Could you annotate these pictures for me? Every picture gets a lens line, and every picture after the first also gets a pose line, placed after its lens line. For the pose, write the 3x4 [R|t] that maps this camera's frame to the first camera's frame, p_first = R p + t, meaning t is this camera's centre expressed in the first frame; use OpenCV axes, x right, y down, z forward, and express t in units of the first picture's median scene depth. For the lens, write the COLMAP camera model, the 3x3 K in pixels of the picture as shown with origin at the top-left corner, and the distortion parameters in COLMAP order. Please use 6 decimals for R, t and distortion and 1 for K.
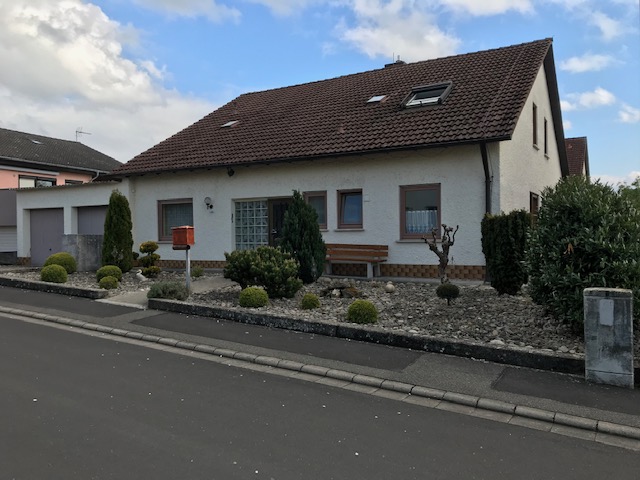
lens RADIAL K [[514.4, 0, 320.0], [0, 514.4, 240.0], [0, 0, 1]] dist [0.044710, -0.070573]
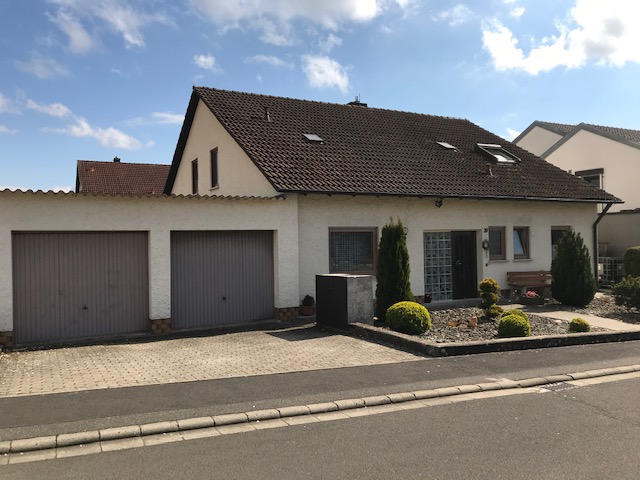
lens RADIAL K [[530.5, 0, 320.0], [0, 530.5, 240.0], [0, 0, 1]] dist [0.056997, -0.002991]
pose [[0.552592, 0.000276, 0.833452, -1.002731], [0.015062, 0.999833, -0.010317, -0.049051], [-0.833316, 0.018254, 0.552496, 0.560607]]
